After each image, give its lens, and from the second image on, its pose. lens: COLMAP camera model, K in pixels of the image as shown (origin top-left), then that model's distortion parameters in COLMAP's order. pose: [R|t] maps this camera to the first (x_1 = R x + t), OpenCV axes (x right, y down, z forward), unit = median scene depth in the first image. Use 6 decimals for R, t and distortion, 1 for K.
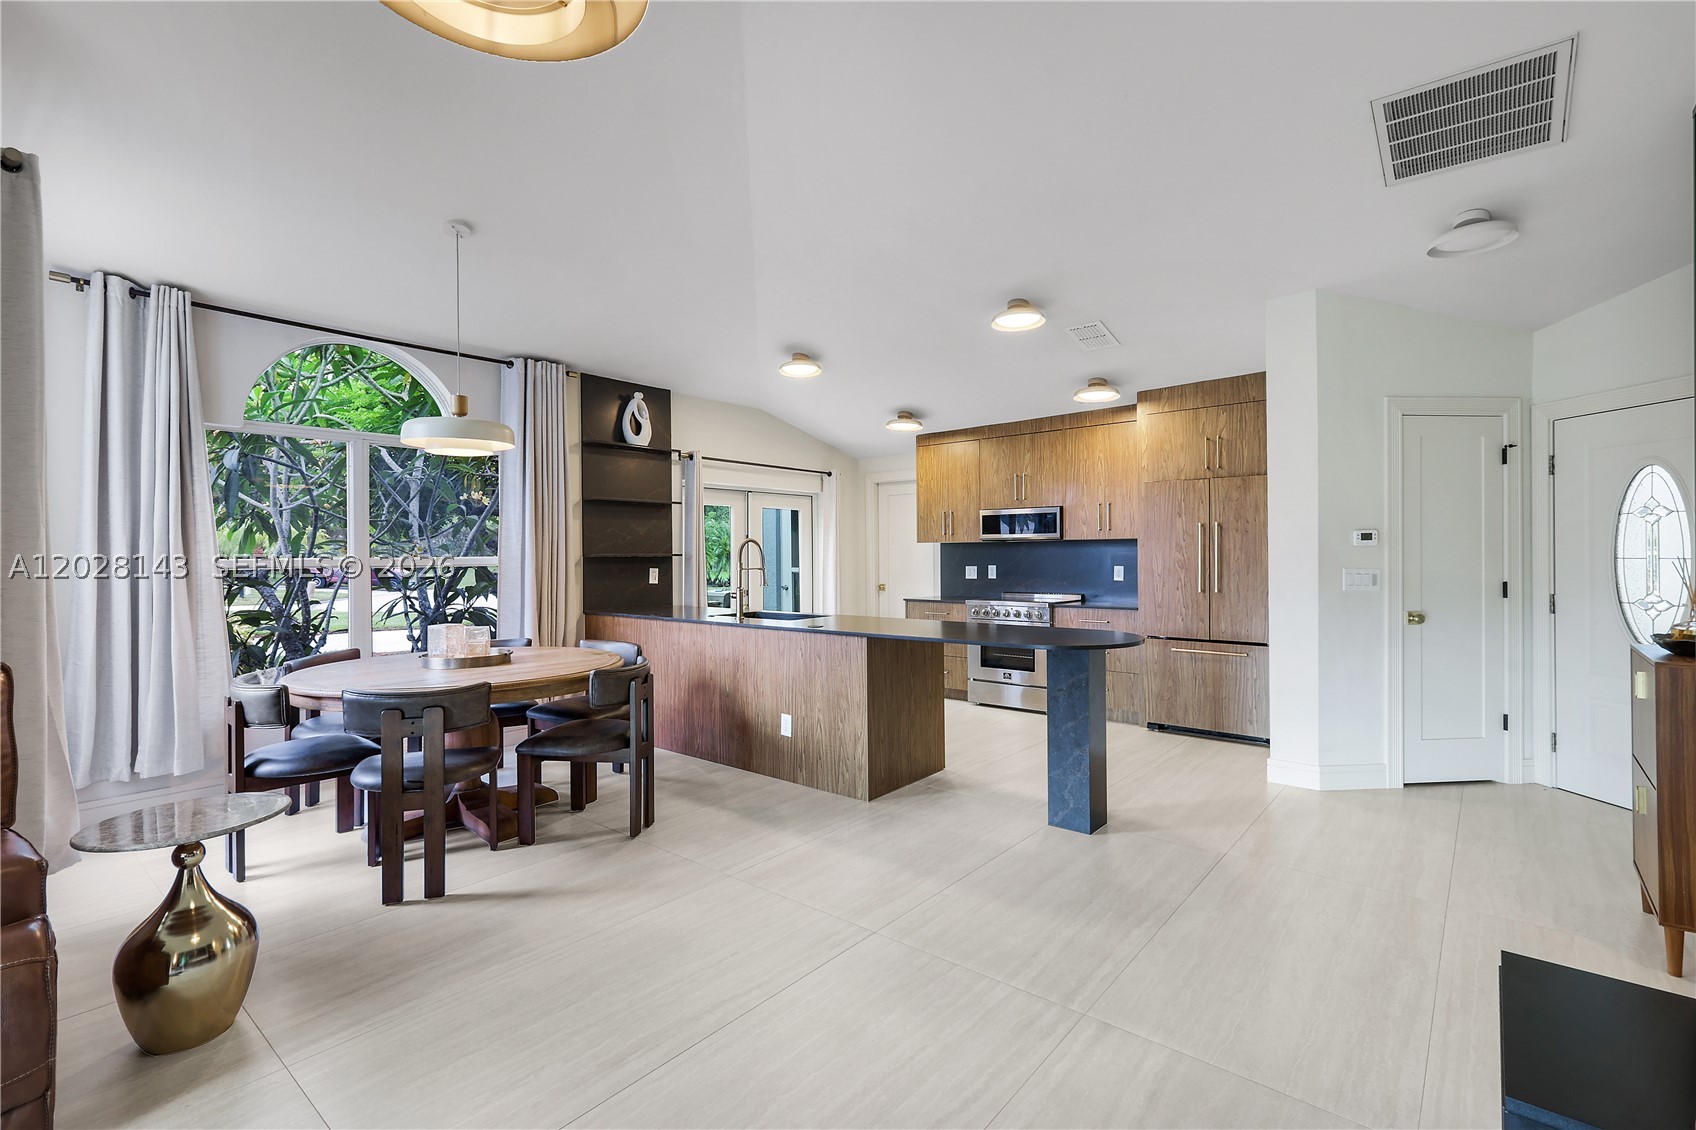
lens RADIAL K [[778.6, 0, 848.0], [0, 778.6, 565.0], [0, 0, 1]] dist [-0.001357, -0.000082]
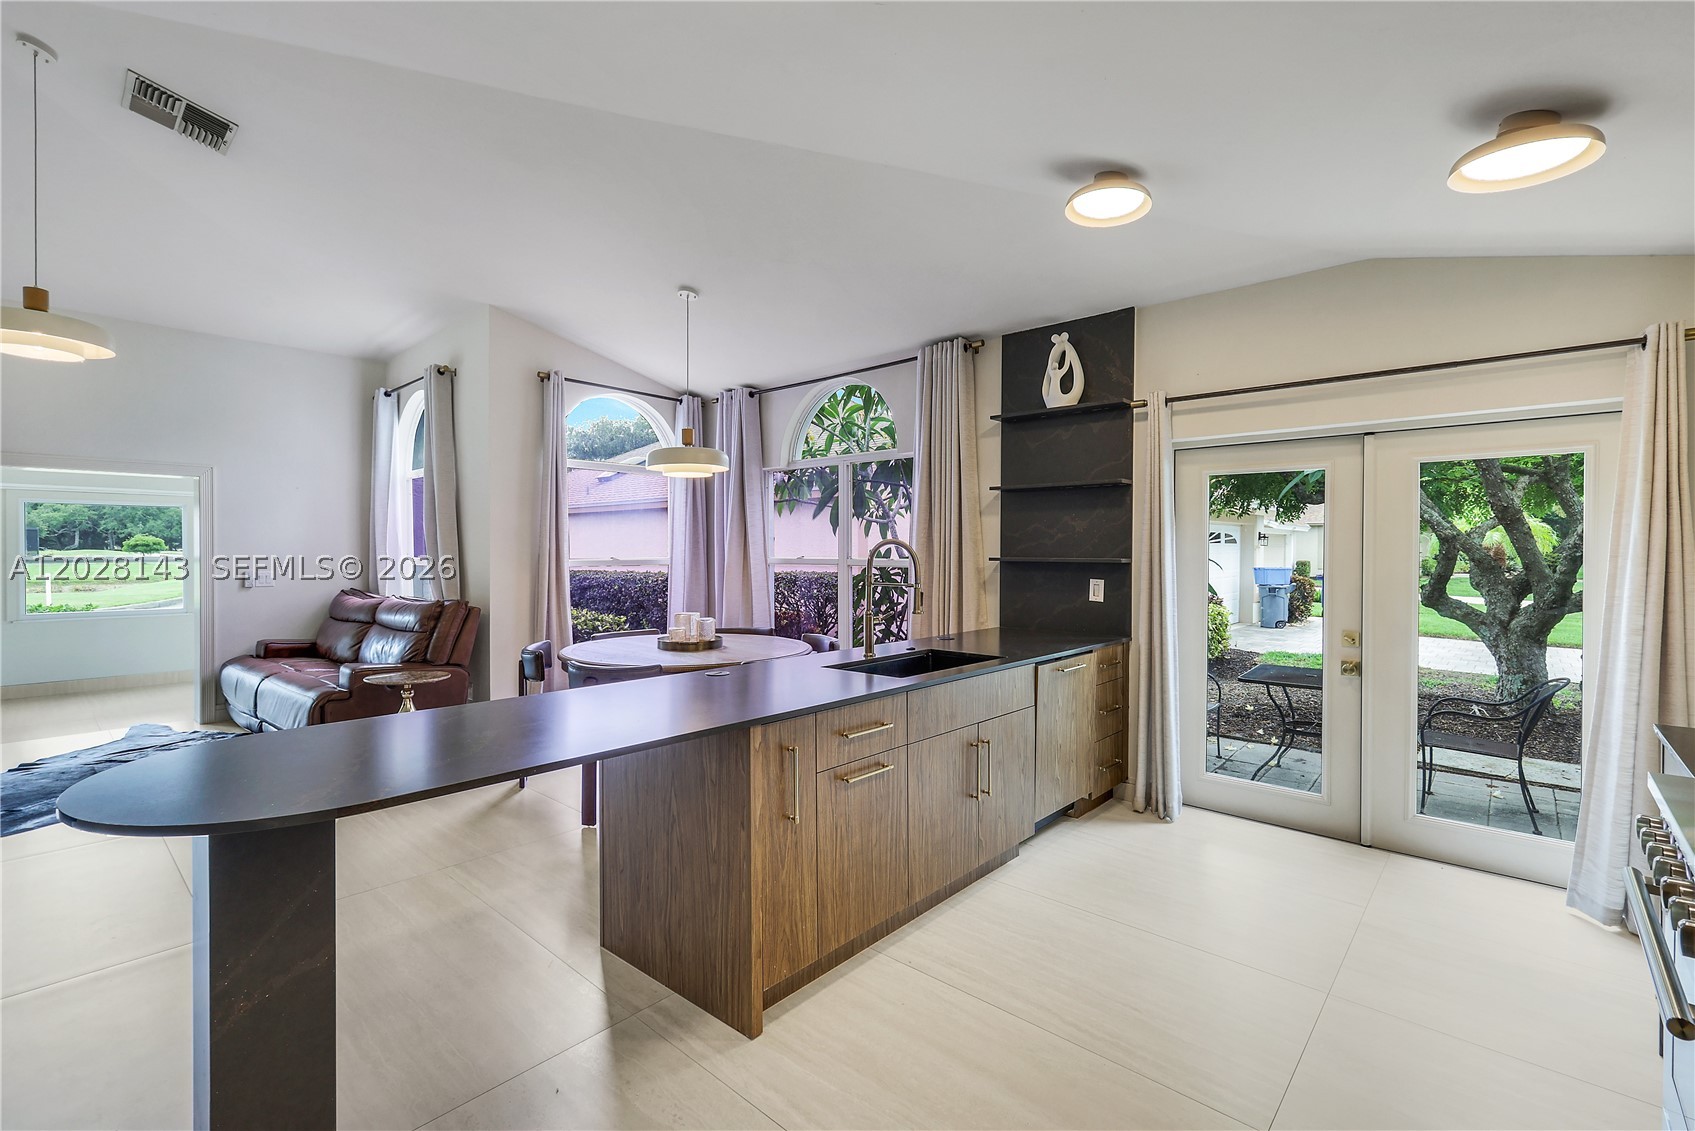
lens RADIAL K [[744.7, 0, 847.5], [0, 744.7, 565.5], [0, 0, 1]] dist [-0.000053, 0.000066]
pose [[-0.041014, 0.027767, -0.998773, 0.417402], [-0.011988, 0.999528, 0.028280, -0.023972], [0.999087, 0.013133, -0.040662, 0.805724]]
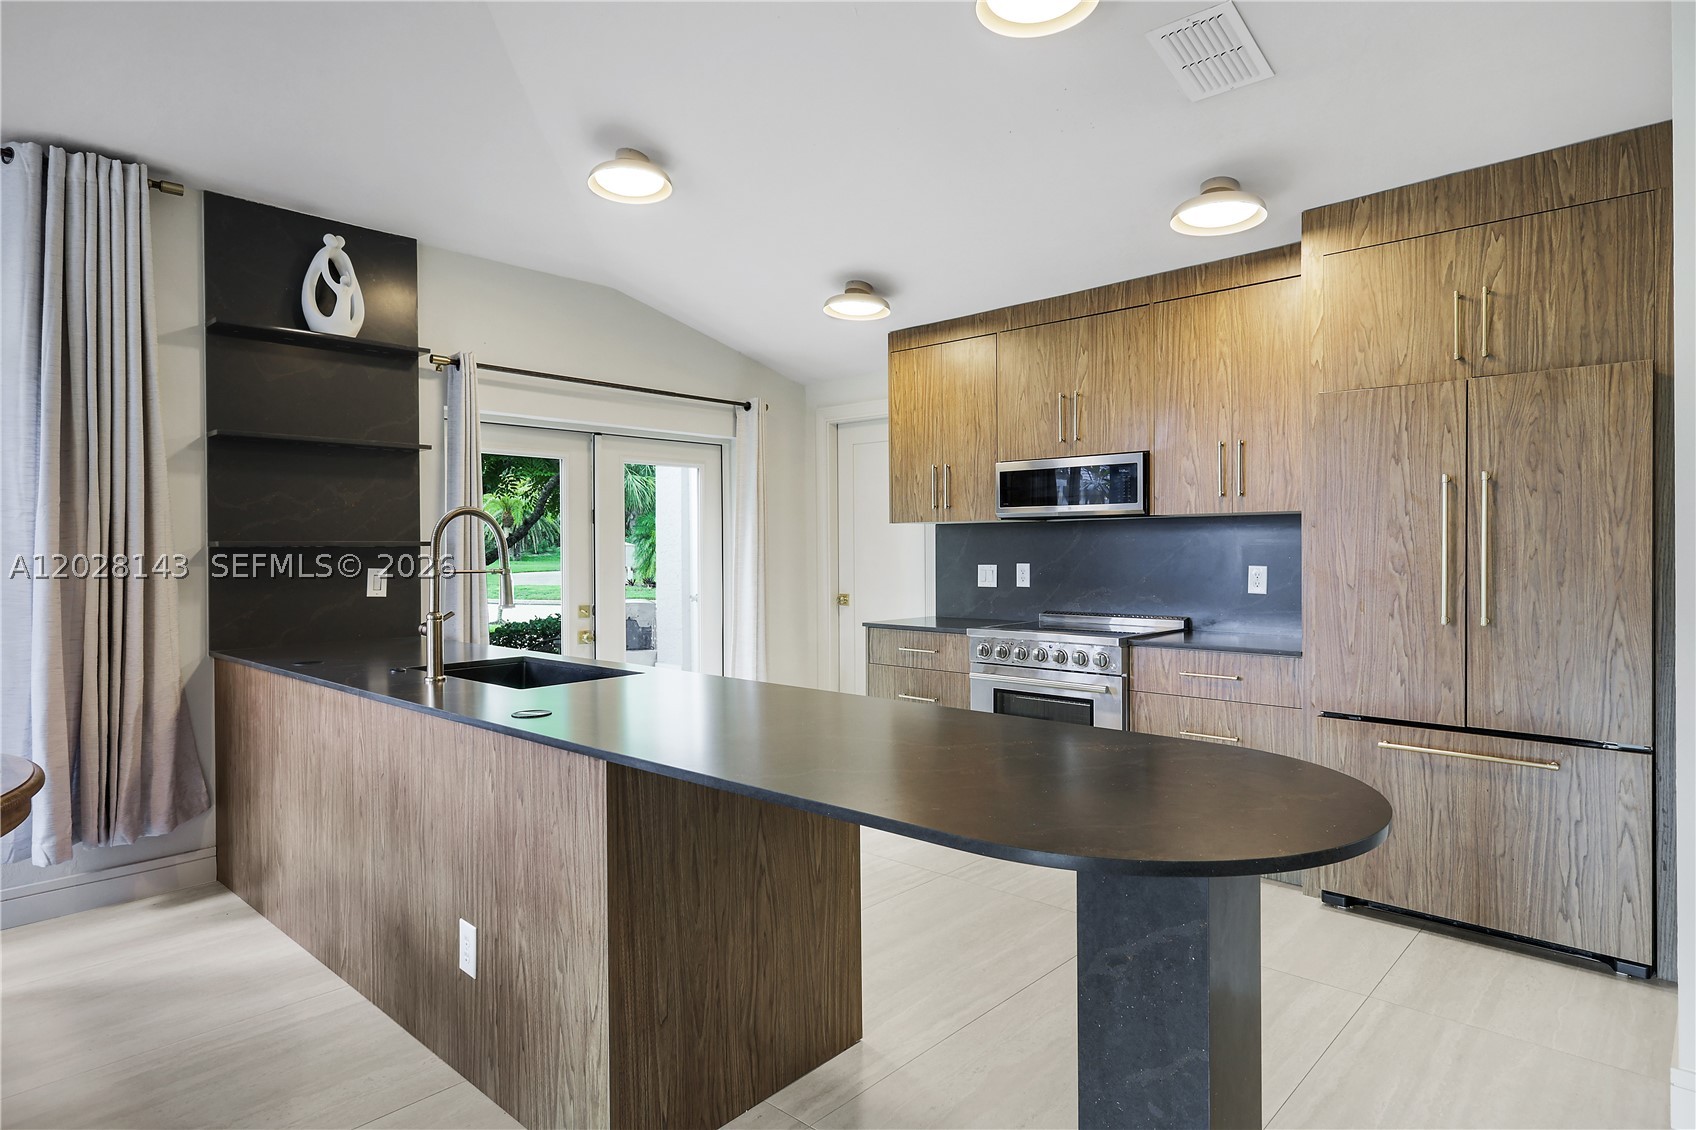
lens RADIAL K [[955.7, 0, 848.0], [0, 955.7, 565.0], [0, 0, 1]] dist [-0.000056, -0.000075]
pose [[0.998860, 0.001781, -0.047704, 0.106728], [-0.001480, 0.999979, 0.006330, -0.002999], [0.047714, -0.006252, 0.998841, 0.356154]]
